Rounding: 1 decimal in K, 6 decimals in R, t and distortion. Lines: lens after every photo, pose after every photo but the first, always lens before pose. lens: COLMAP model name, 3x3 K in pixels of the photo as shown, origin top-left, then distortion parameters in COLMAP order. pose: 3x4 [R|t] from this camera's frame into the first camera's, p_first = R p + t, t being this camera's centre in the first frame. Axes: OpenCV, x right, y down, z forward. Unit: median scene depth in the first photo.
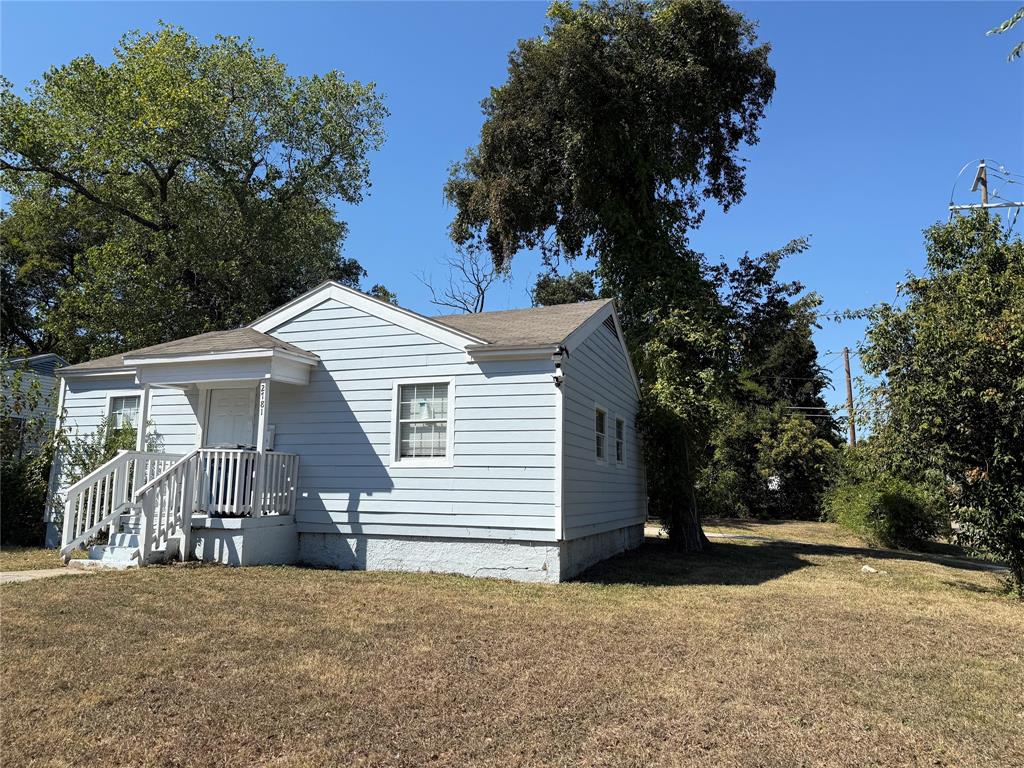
lens RADIAL K [[705.0, 0, 508.4], [0, 705.0, 379.8], [0, 0, 1]] dist [0.161212, -0.232194]
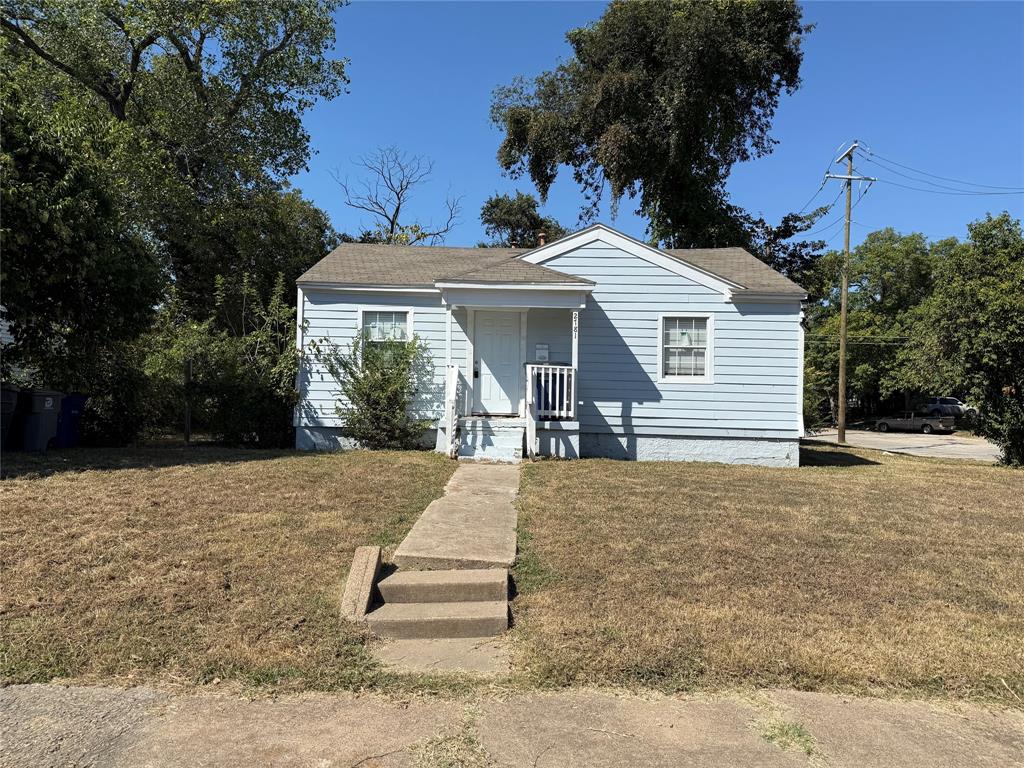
lens RADIAL K [[705.0, 0, 508.4], [0, 705.0, 379.8], [0, 0, 1]] dist [0.161212, -0.232194]
pose [[0.936825, 0.012367, 0.349579, -0.852203], [-0.059796, 0.990327, 0.125209, -0.023862], [-0.344649, -0.138203, 0.928503, -0.080563]]
